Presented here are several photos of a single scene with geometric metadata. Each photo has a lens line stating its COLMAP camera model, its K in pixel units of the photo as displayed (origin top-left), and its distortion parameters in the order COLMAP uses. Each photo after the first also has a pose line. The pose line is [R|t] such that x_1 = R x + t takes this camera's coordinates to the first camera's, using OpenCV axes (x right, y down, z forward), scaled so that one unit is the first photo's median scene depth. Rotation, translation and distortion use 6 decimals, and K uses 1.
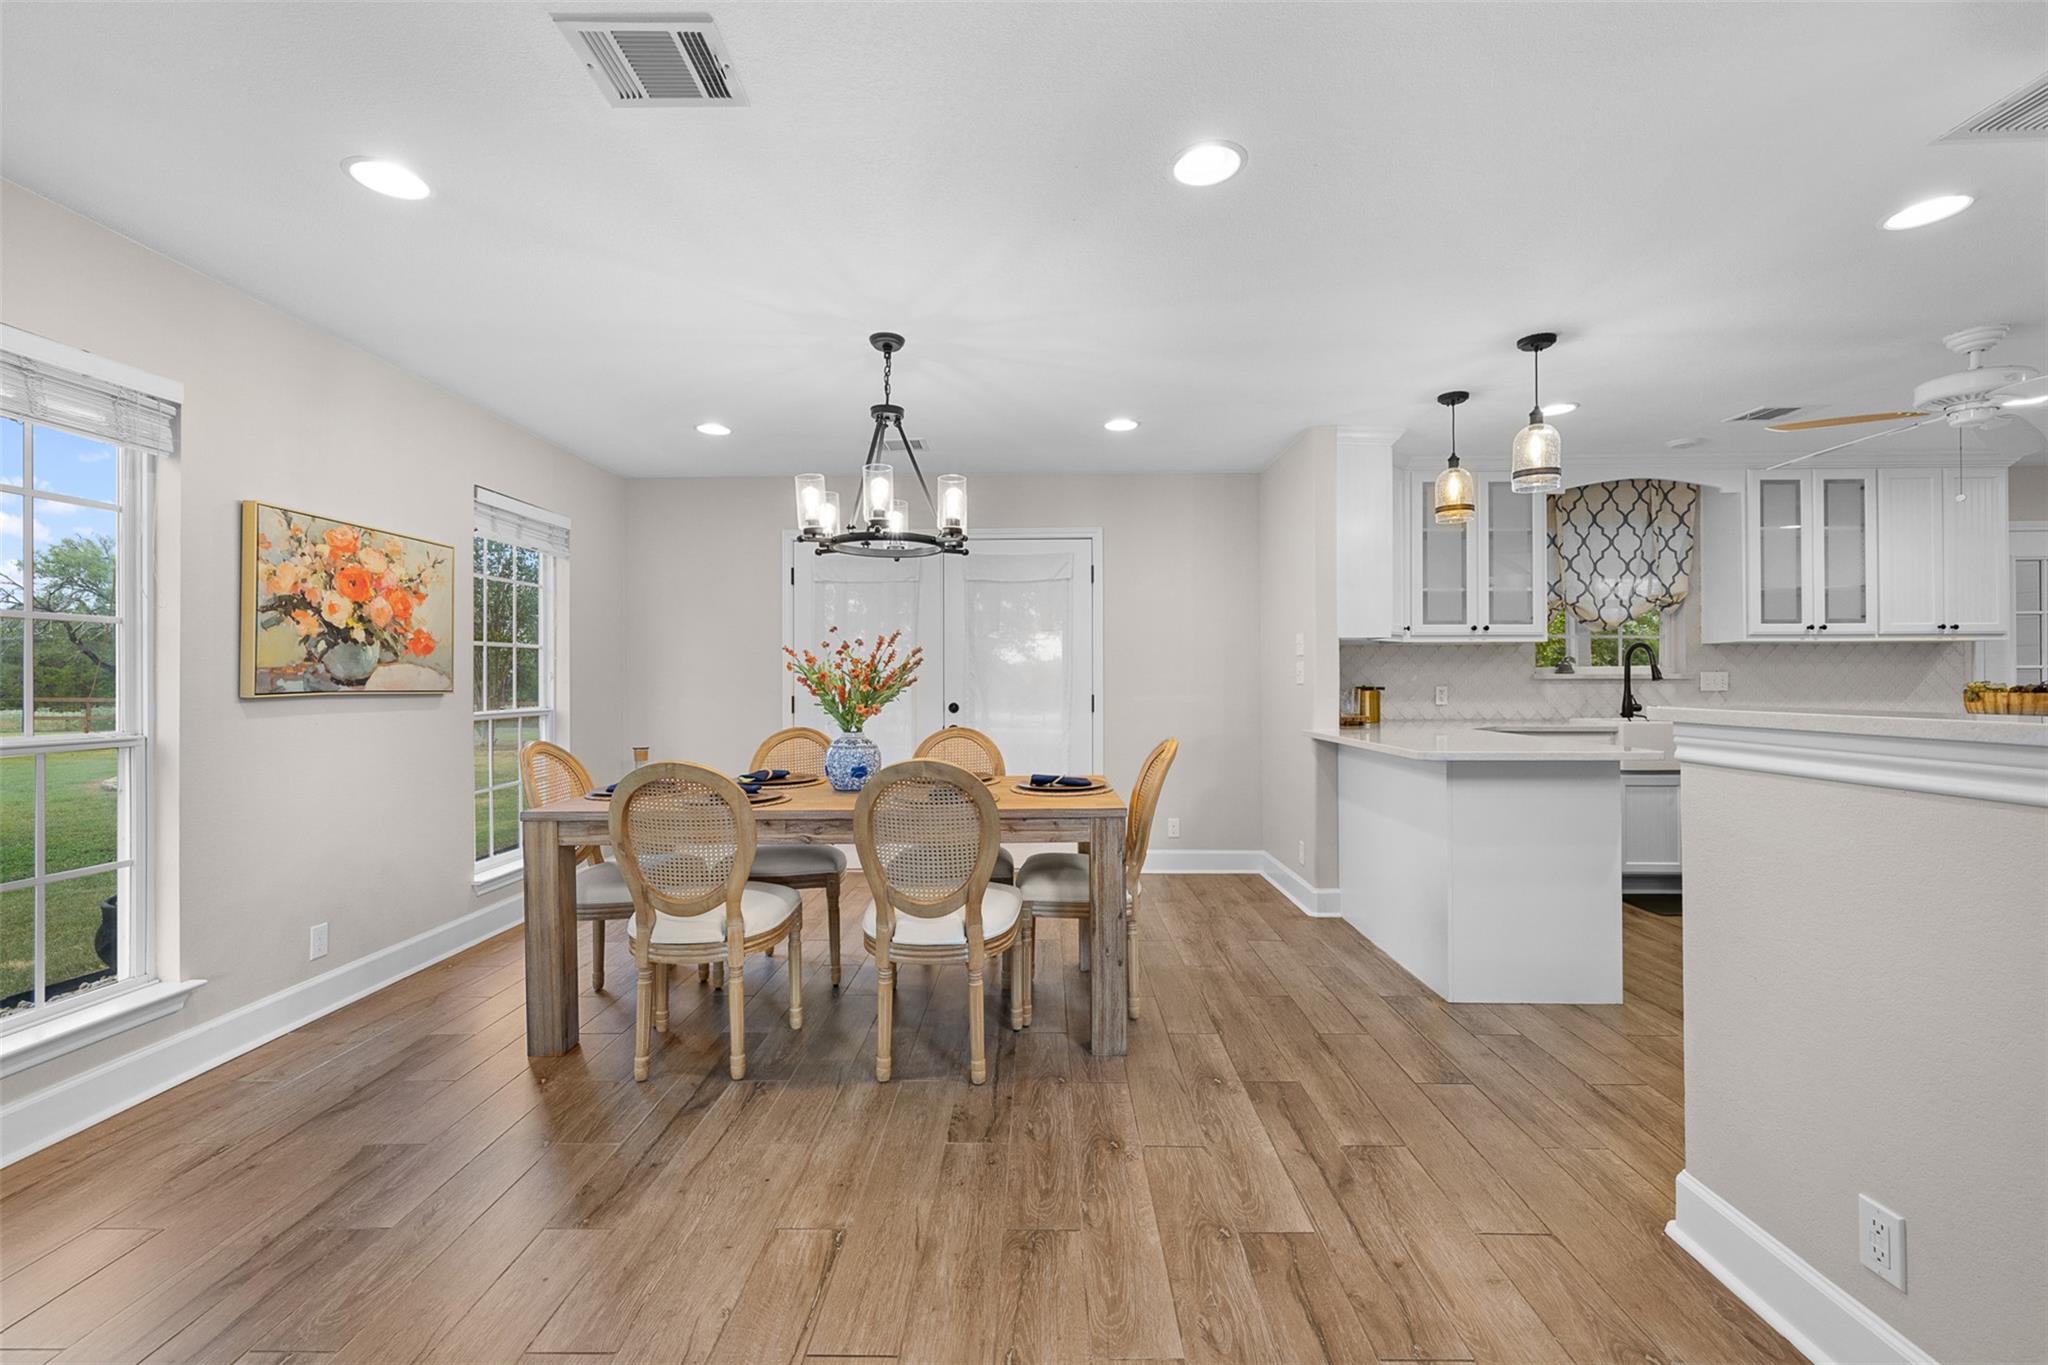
lens RADIAL K [[866.5, 0, 1024.6], [0, 866.5, 681.0], [0, 0, 1]] dist [-0.002265, 0.000071]
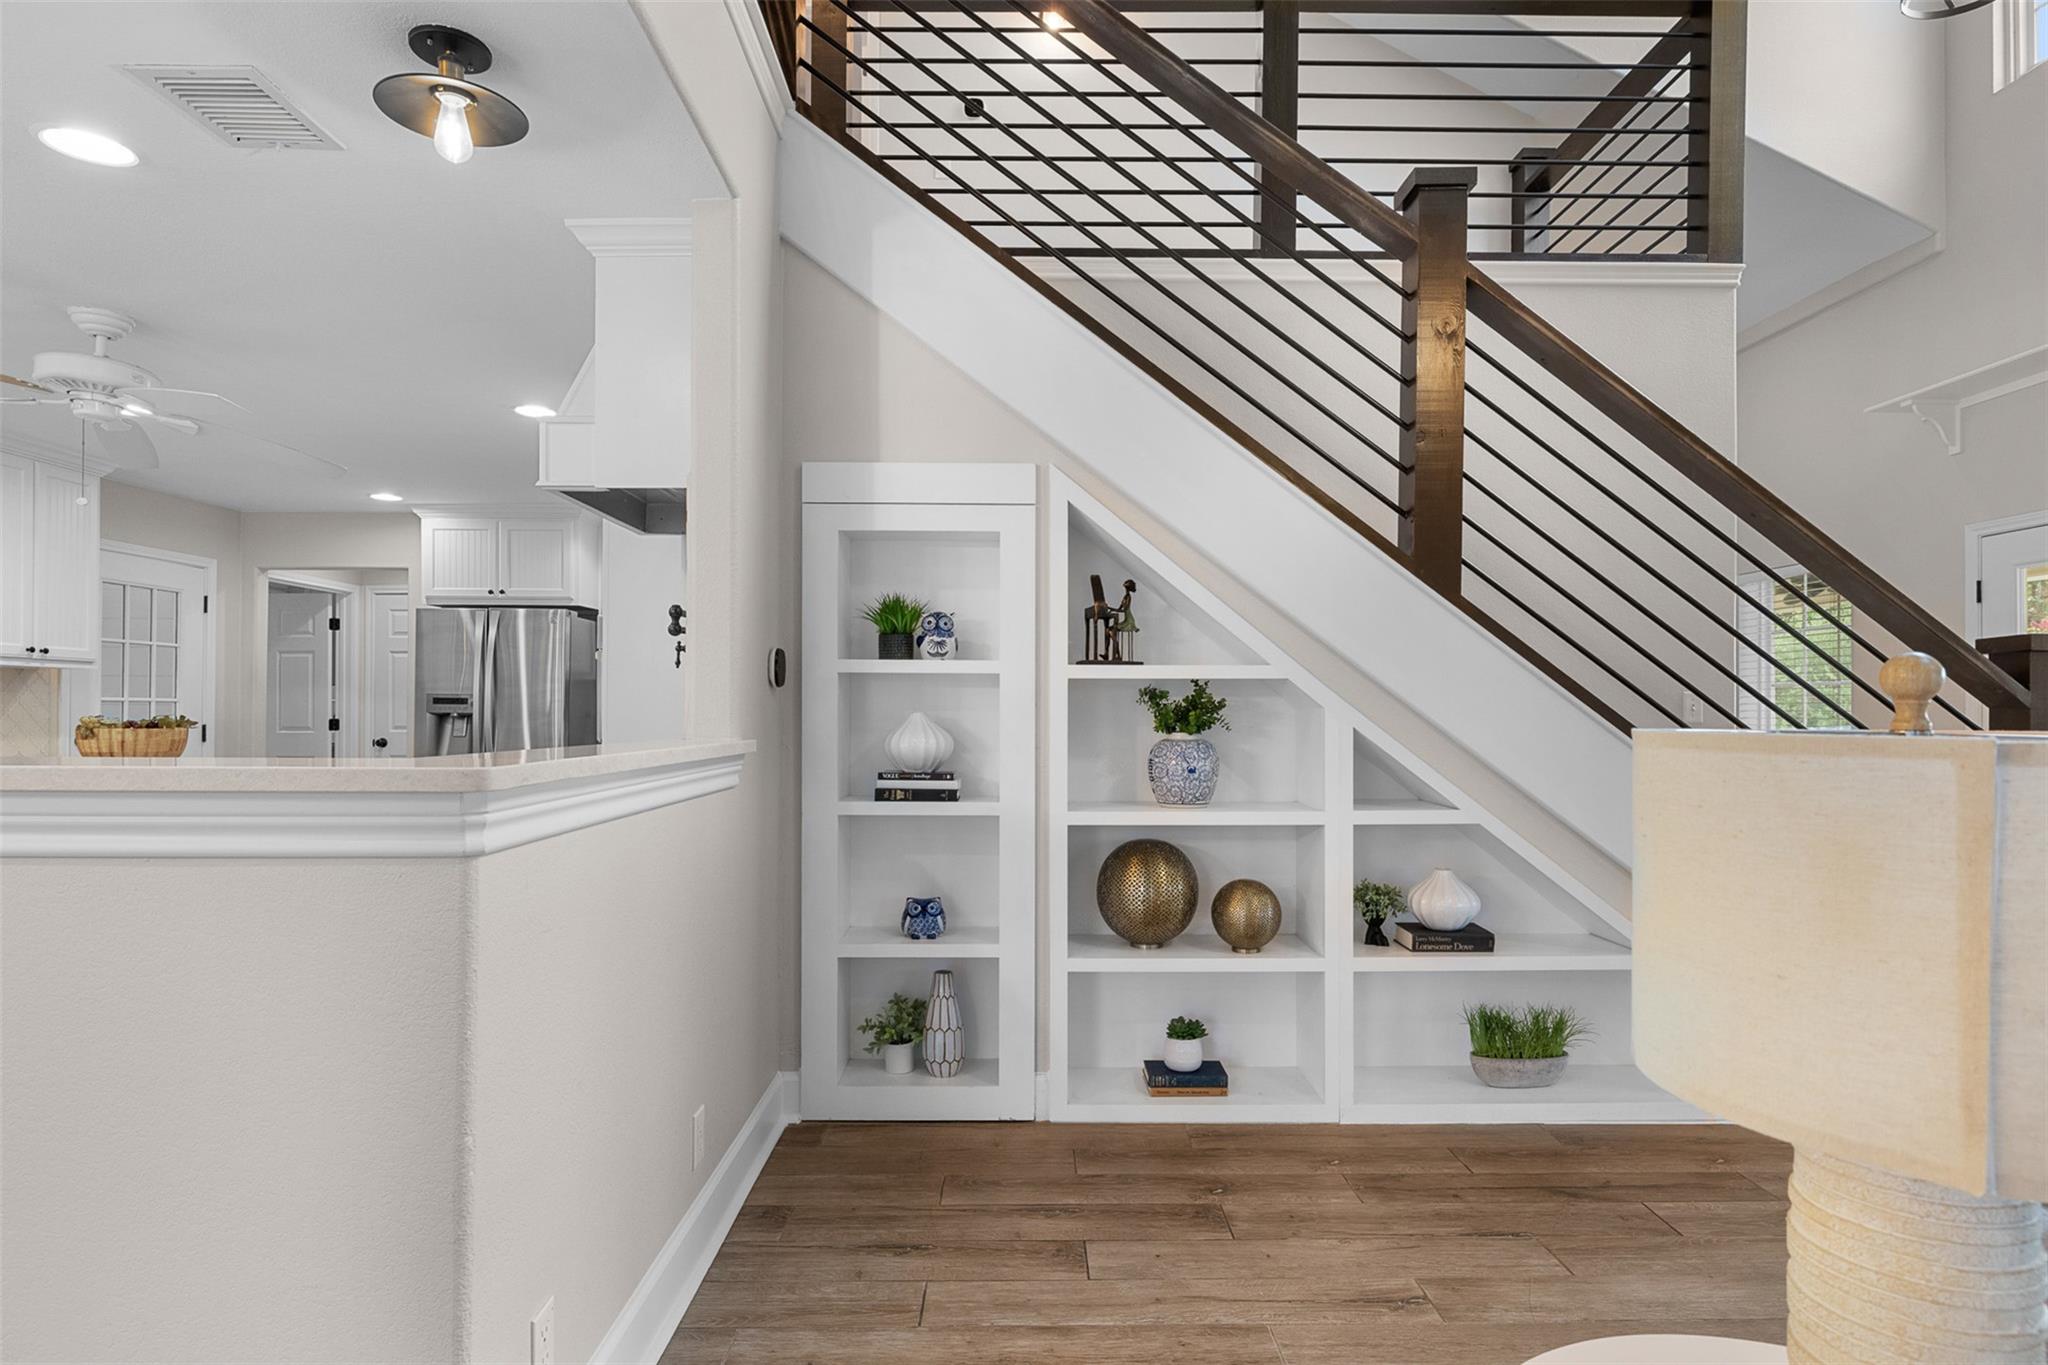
lens RADIAL K [[1043.2, 0, 1023.6], [0, 1043.2, 712.3], [0, 0, 1]] dist [0.005525, -0.001778]
pose [[-0.035516, 0.003748, 0.999362, 0.012887], [-0.004581, 0.999982, -0.003913, -0.002950], [-0.999359, -0.004717, -0.035498, 0.096665]]
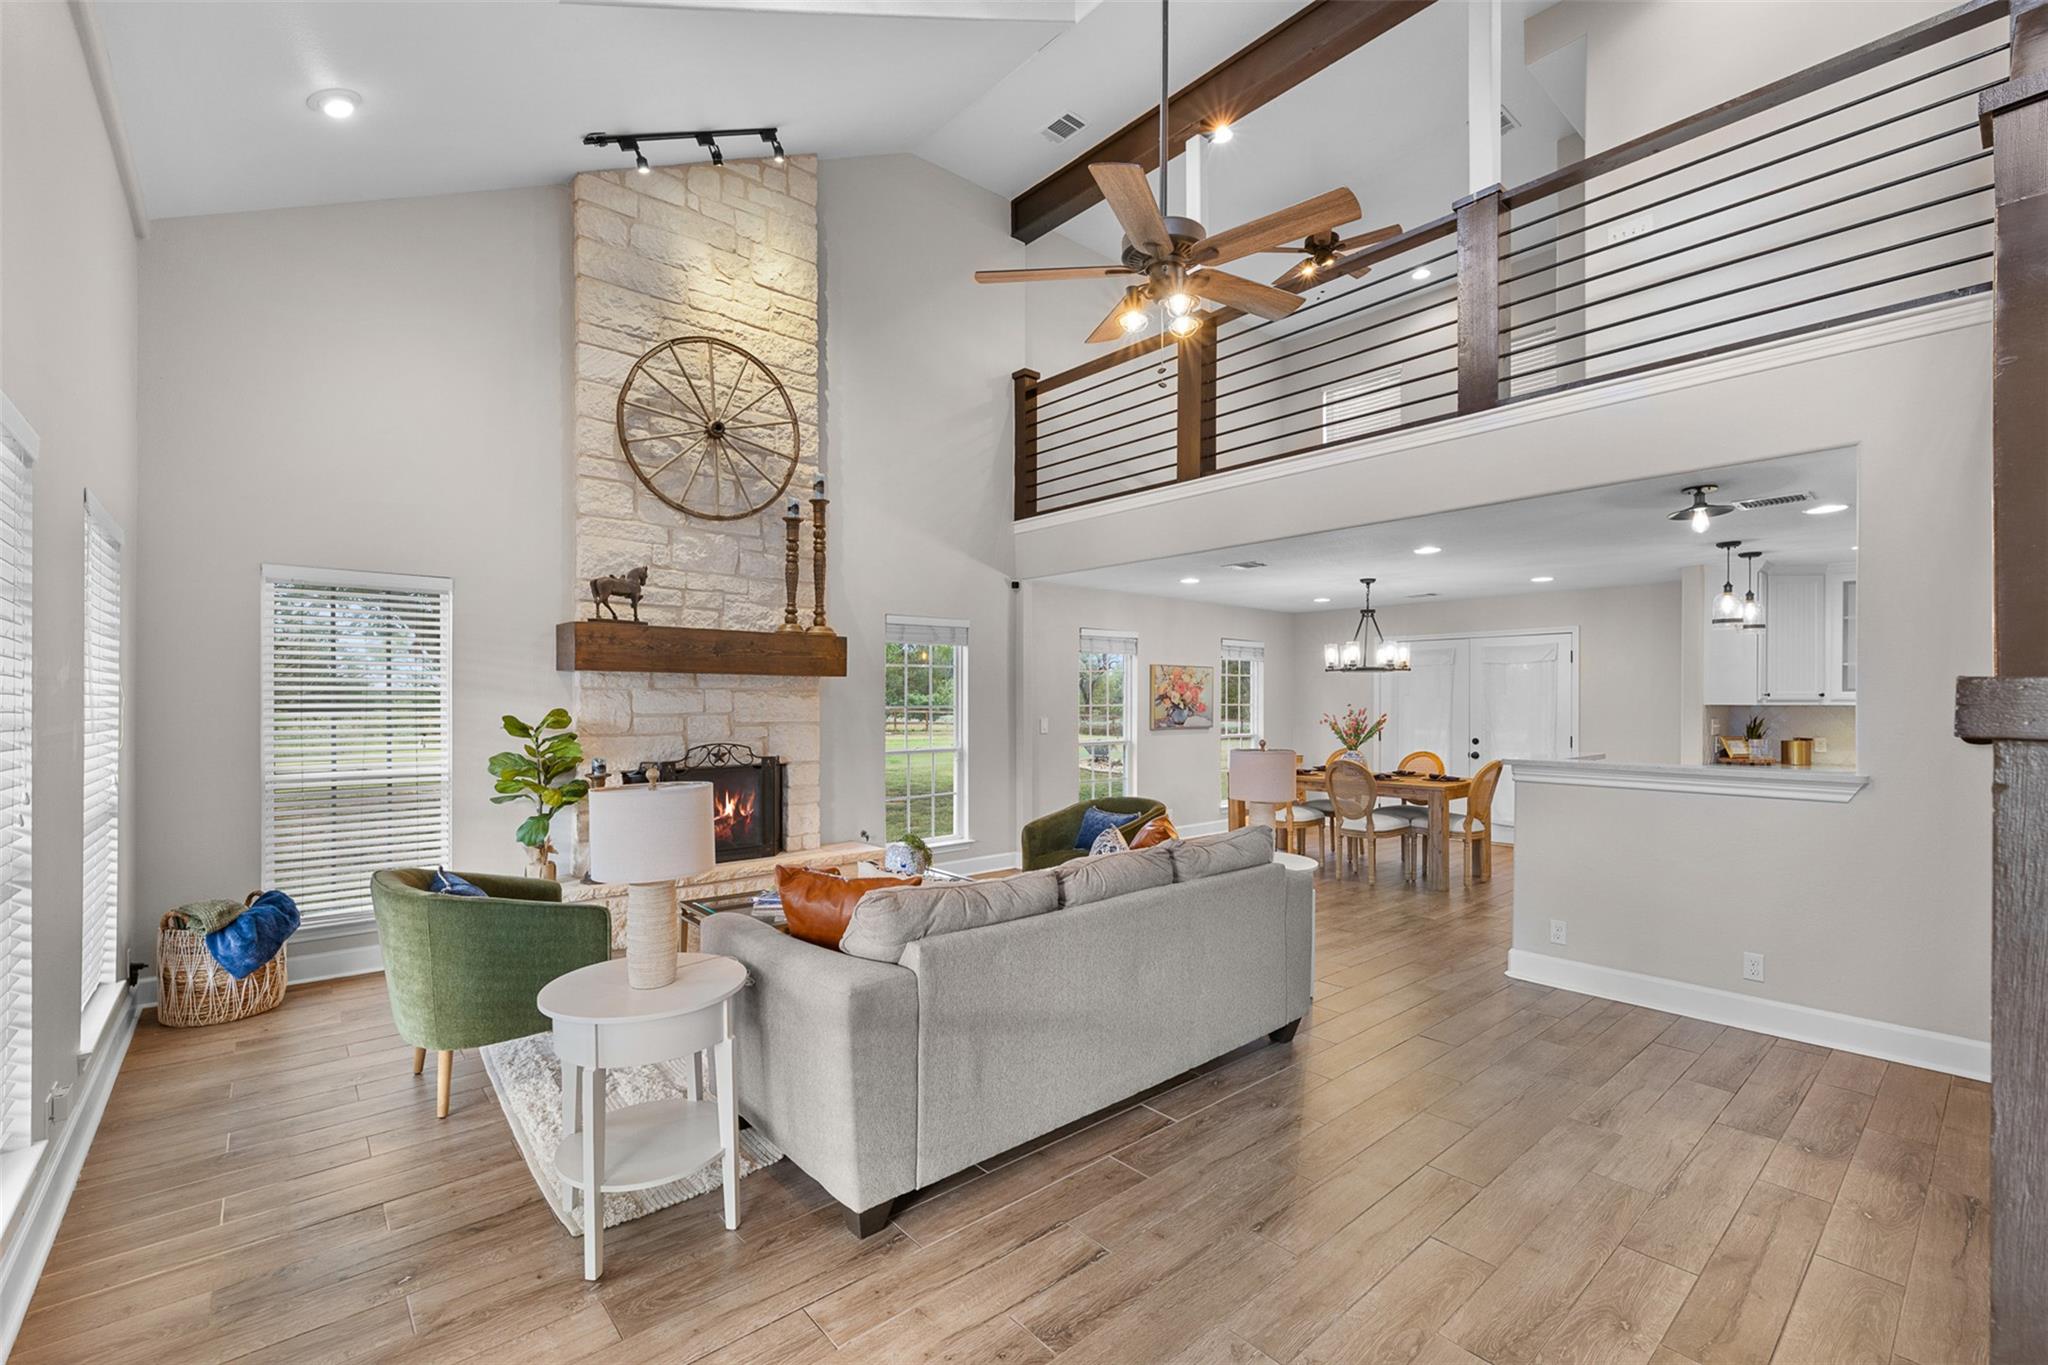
lens RADIAL K [[866.5, 0, 1031.8], [0, 866.5, 694.2], [0, 0, 1]] dist [-0.002265, 0.000071]
pose [[0.678269, 0.000527, -0.734813, 0.823244], [-0.005265, 0.999978, -0.004143, -0.068832], [0.734795, 0.006680, 0.678257, -1.077664]]
